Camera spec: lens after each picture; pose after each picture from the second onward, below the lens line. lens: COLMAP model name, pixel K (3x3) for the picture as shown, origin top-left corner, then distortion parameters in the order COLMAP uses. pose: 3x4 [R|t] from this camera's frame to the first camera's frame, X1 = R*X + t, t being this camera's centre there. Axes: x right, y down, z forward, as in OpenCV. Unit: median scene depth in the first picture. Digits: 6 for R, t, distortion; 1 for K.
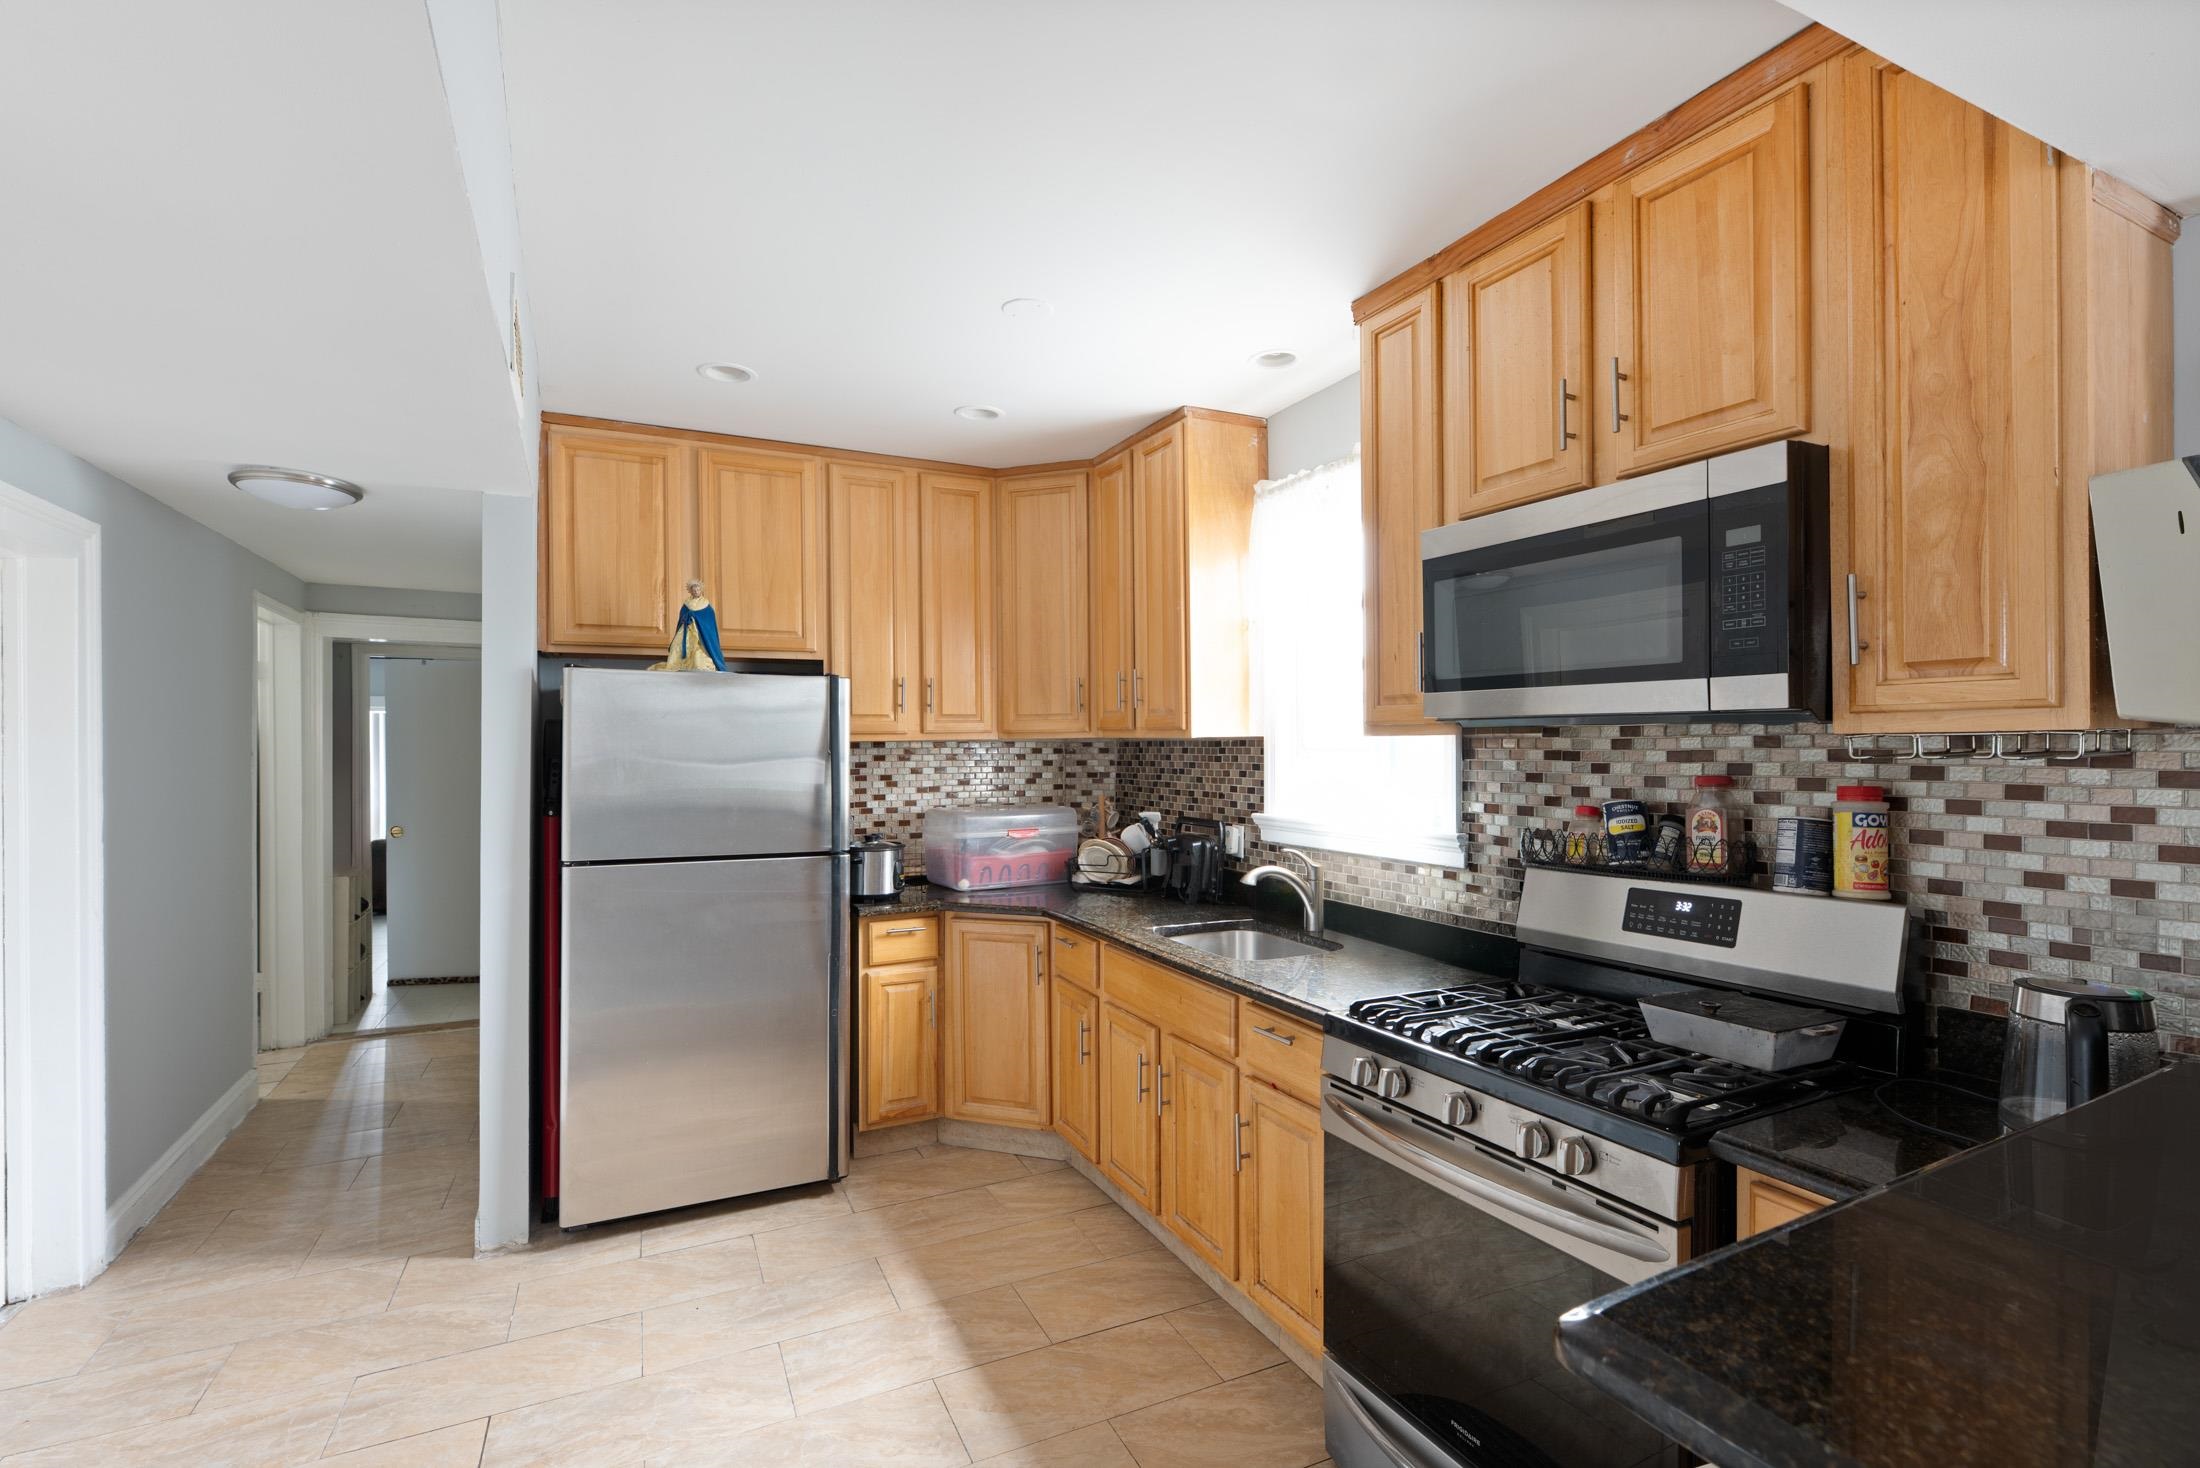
lens RADIAL K [[971.3, 0, 1109.6], [0, 971.3, 750.7], [0, 0, 1]] dist [-0.008166, 0.000342]
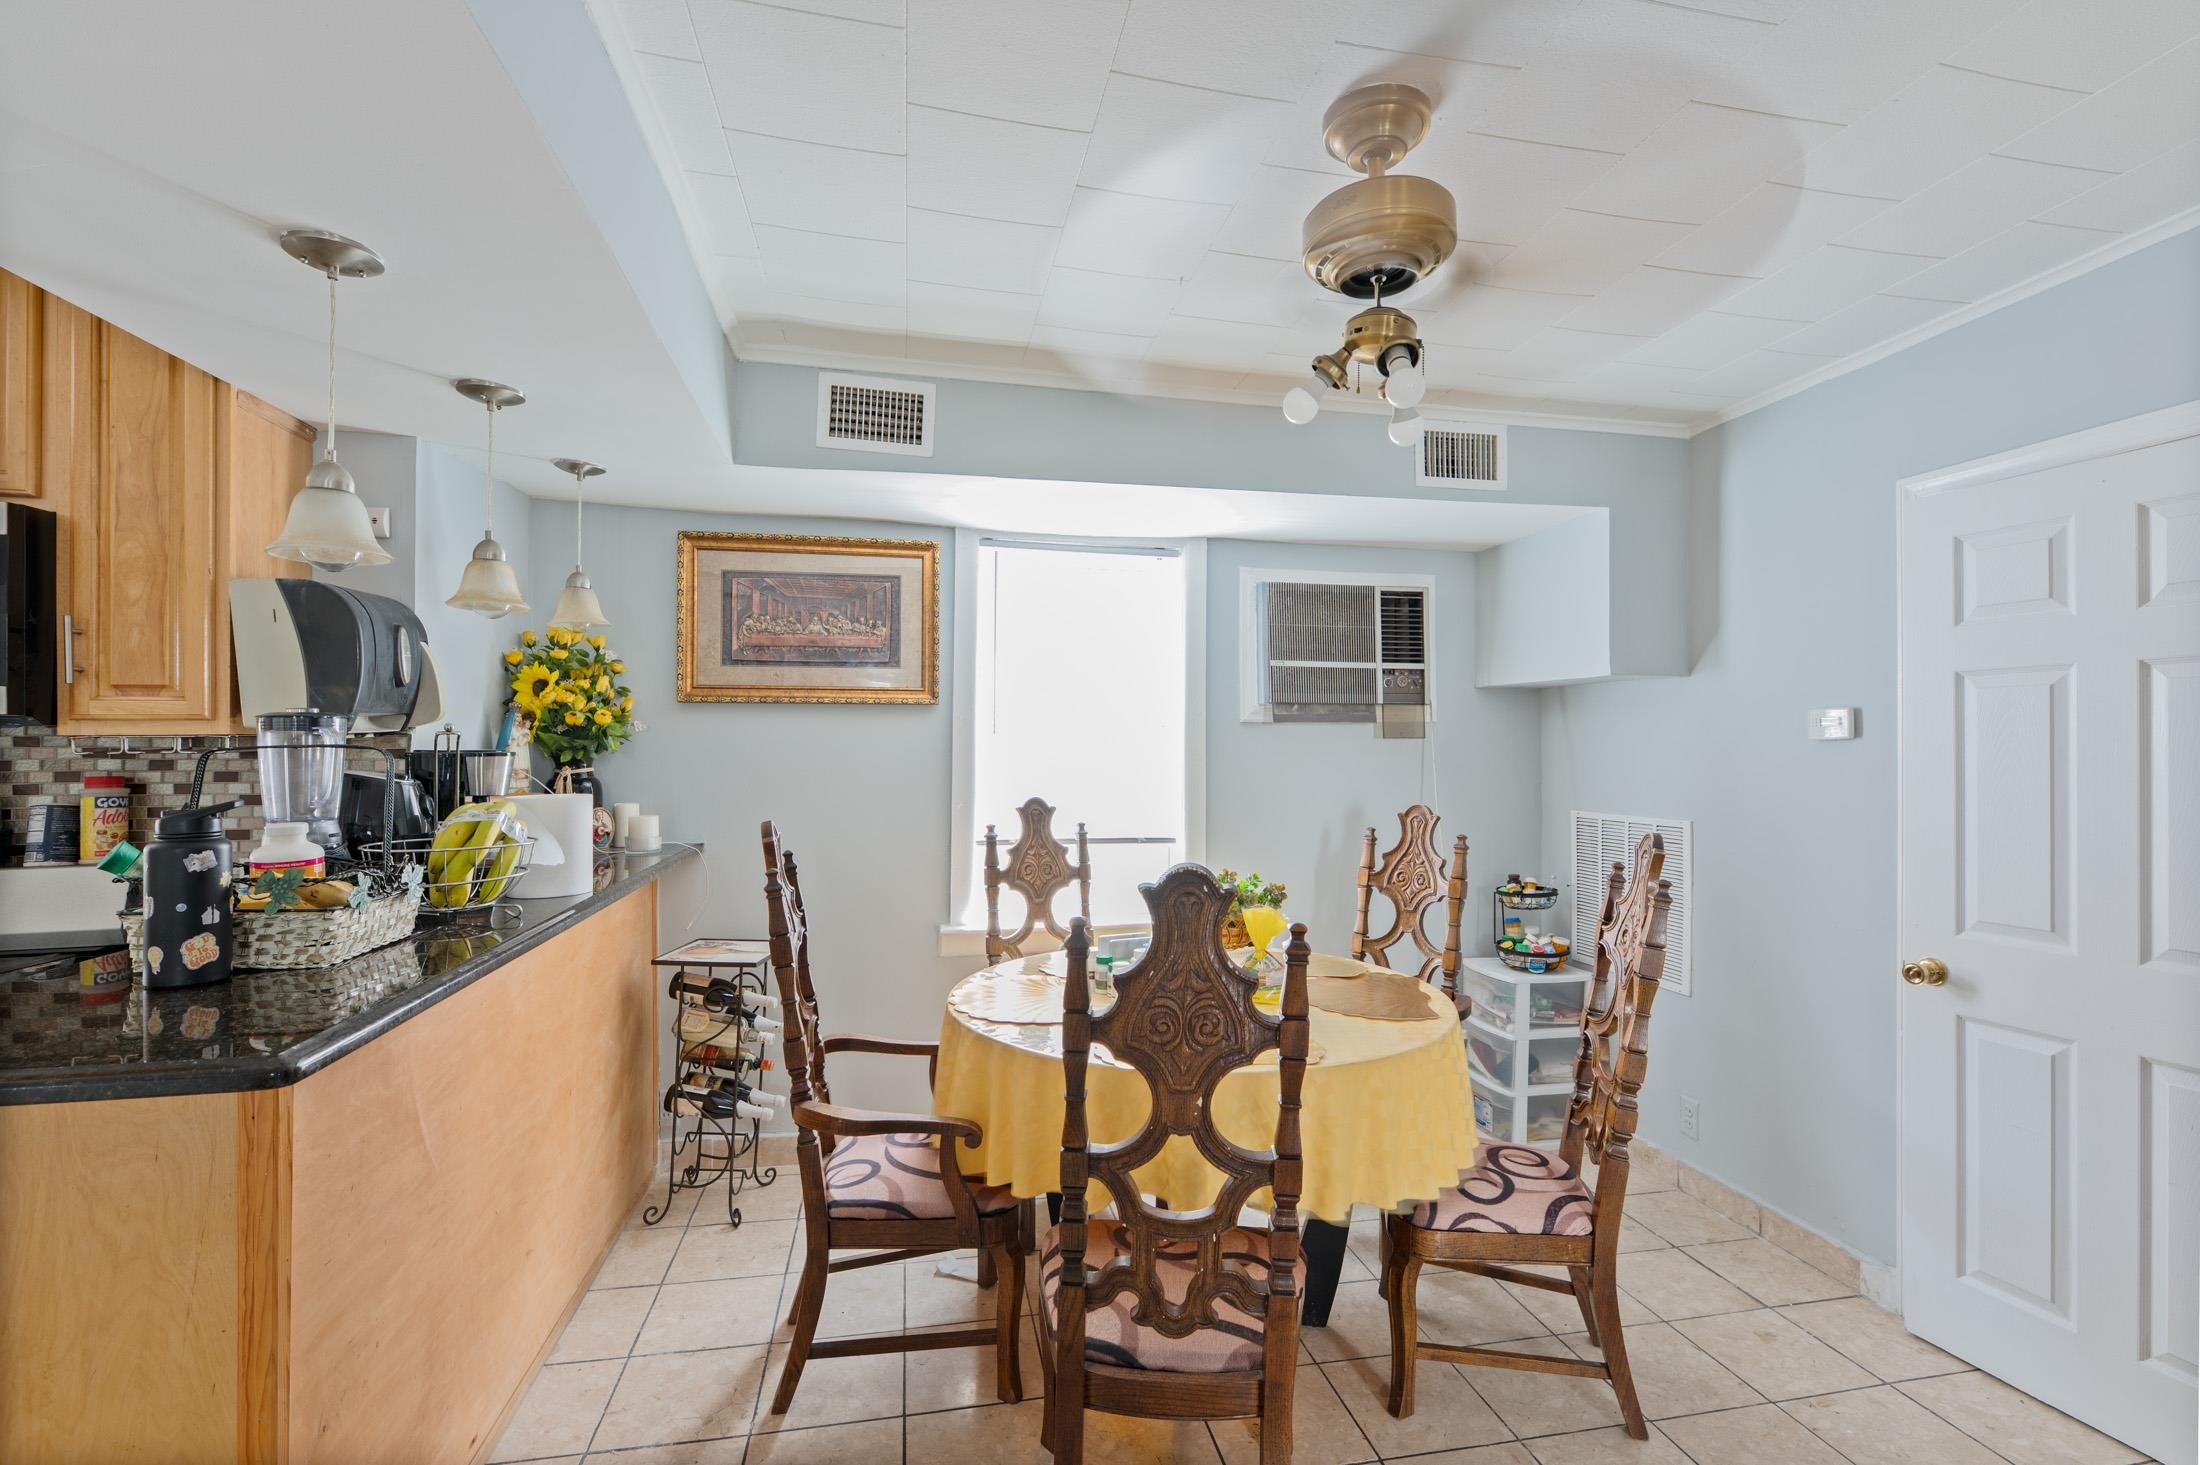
lens RADIAL K [[971.3, 0, 1103.0], [0, 971.3, 729.3], [0, 0, 1]] dist [-0.008166, 0.000342]
pose [[0.248355, 0.017995, 0.968502, -0.126820], [0.005581, 0.999784, -0.020007, 0.006777], [-0.968653, 0.010374, 0.248201, -0.572808]]
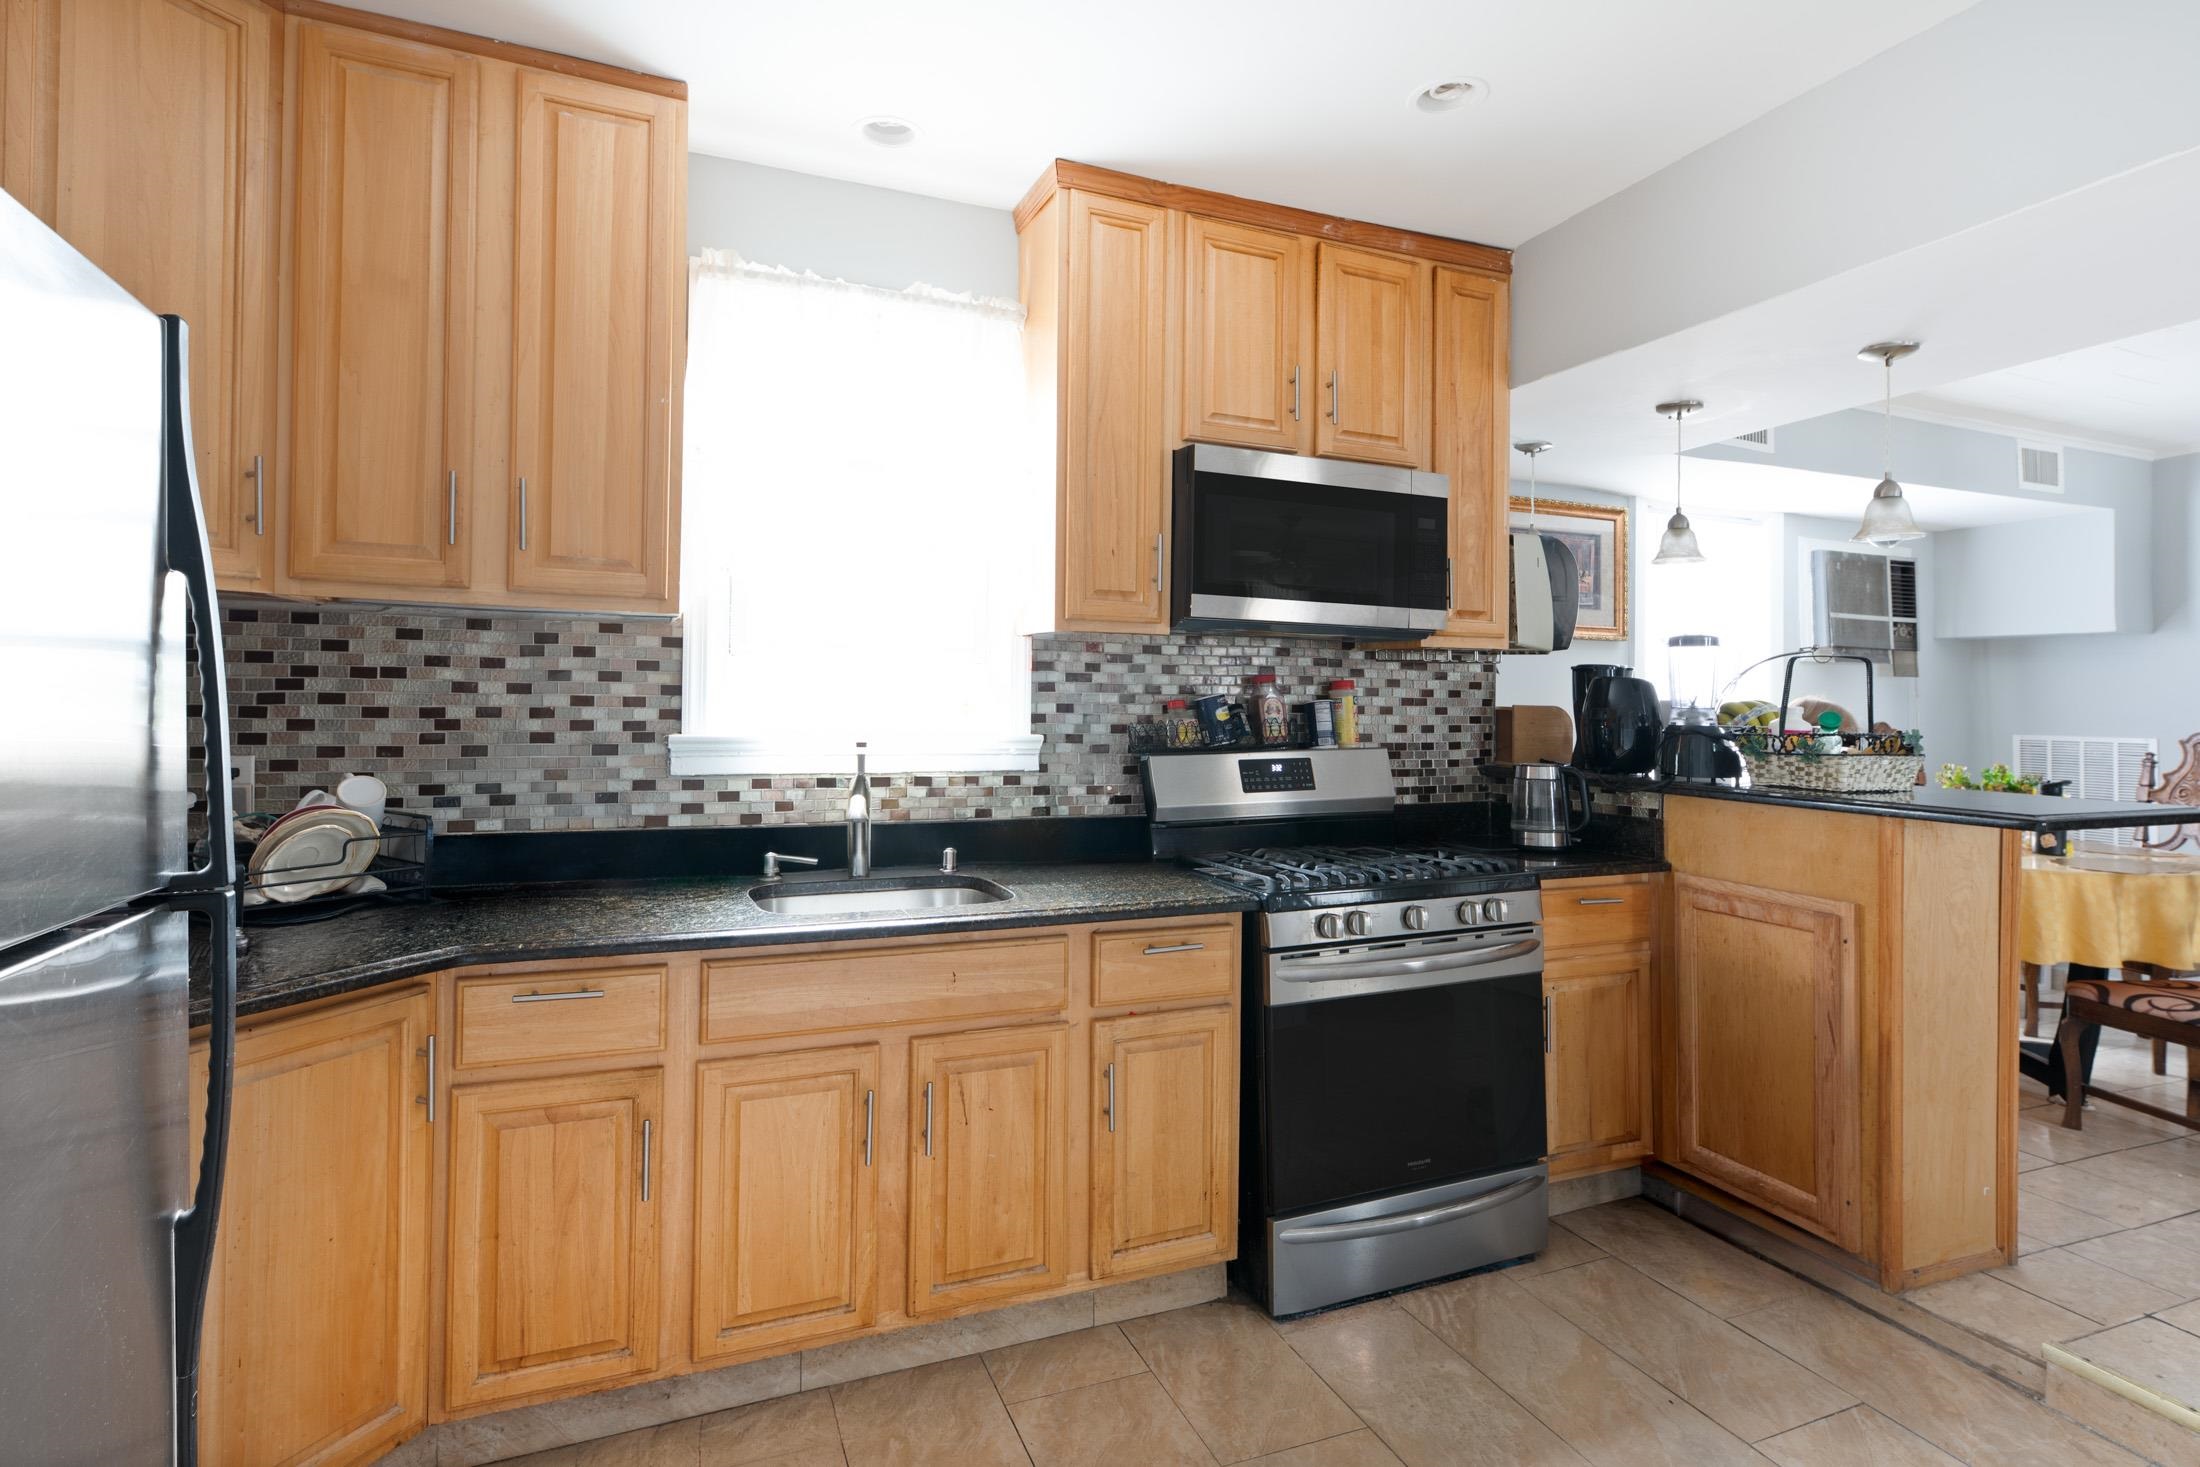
lens RADIAL K [[1119.4, 0, 1108.8], [0, 1119.4, 683.4], [0, 0, 1]] dist [-0.005167, -0.001779]
pose [[0.071315, 0.017329, 0.997303, -1.100690], [-0.008824, 0.999821, -0.016741, 0.073543], [-0.997415, -0.007606, 0.071455, 1.208328]]
